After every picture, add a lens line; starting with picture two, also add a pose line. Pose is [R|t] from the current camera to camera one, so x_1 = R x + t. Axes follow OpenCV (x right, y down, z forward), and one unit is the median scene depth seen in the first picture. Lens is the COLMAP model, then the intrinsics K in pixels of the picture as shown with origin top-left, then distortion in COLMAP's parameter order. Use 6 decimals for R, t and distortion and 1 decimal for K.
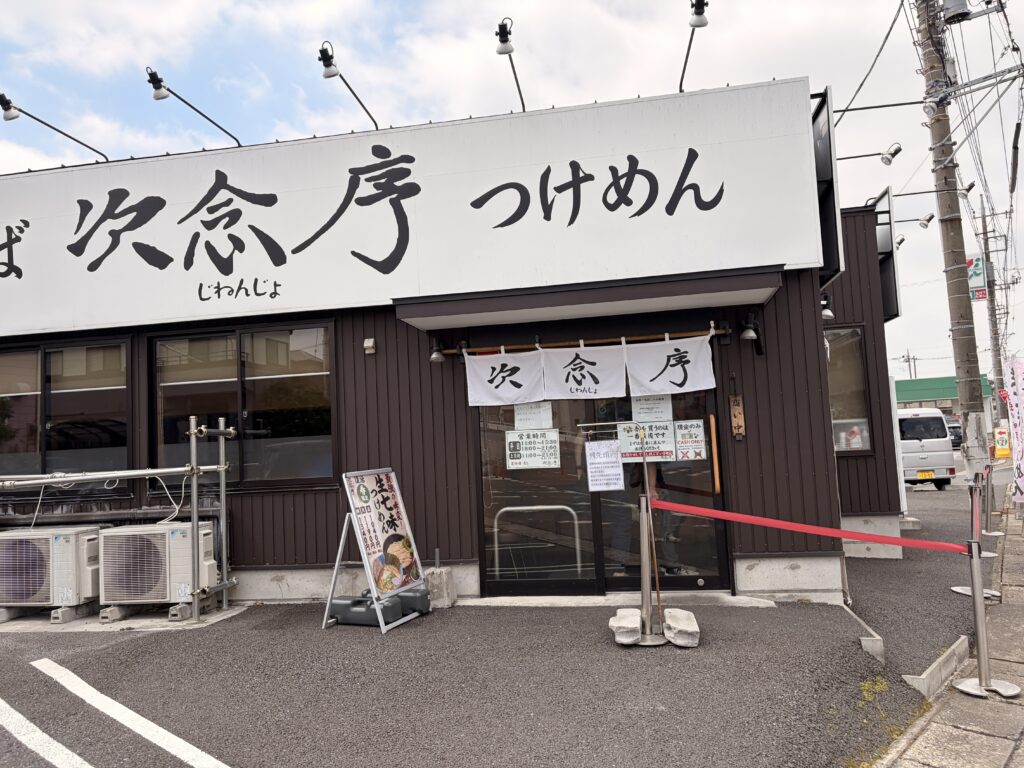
lens RADIAL K [[781.5, 0, 514.7], [0, 781.5, 387.6], [0, 0, 1]] dist [0.004218, -0.001432]
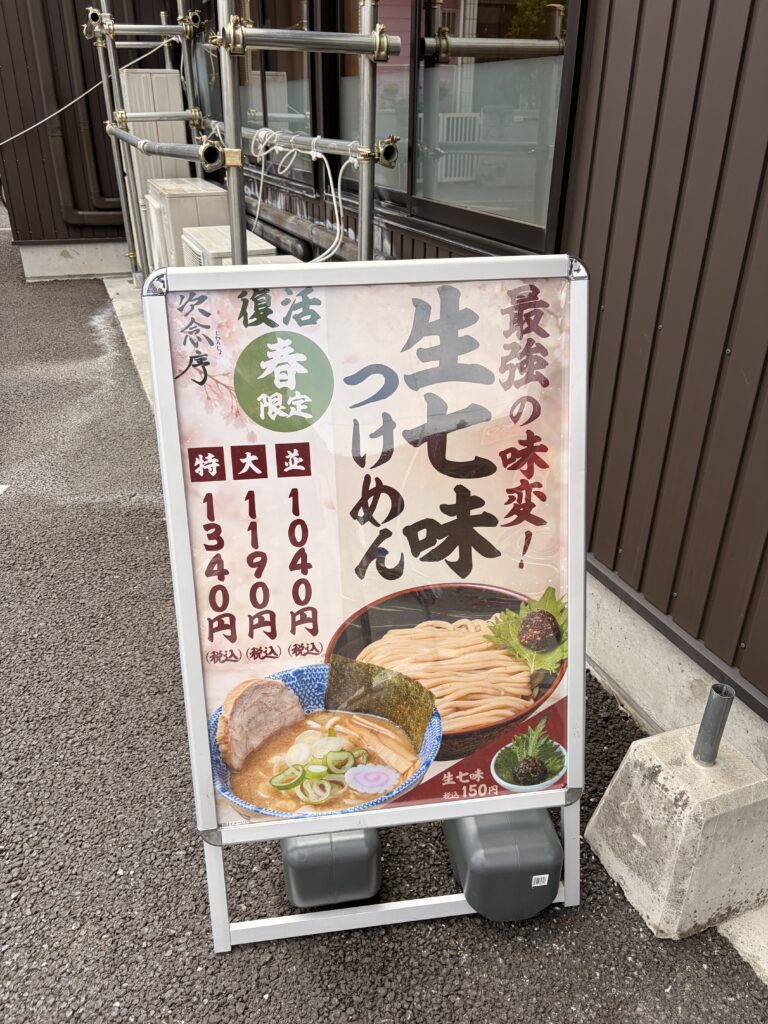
lens RADIAL K [[781.5, 0, 382.4], [0, 781.5, 508.6], [0, 0, 1]] dist [0.004218, -0.001432]
pose [[0.510793, 0.445398, -0.735330, -0.014017], [0.037052, 0.843130, 0.536432, 0.053537], [0.858905, -0.301251, 0.414162, 0.912031]]
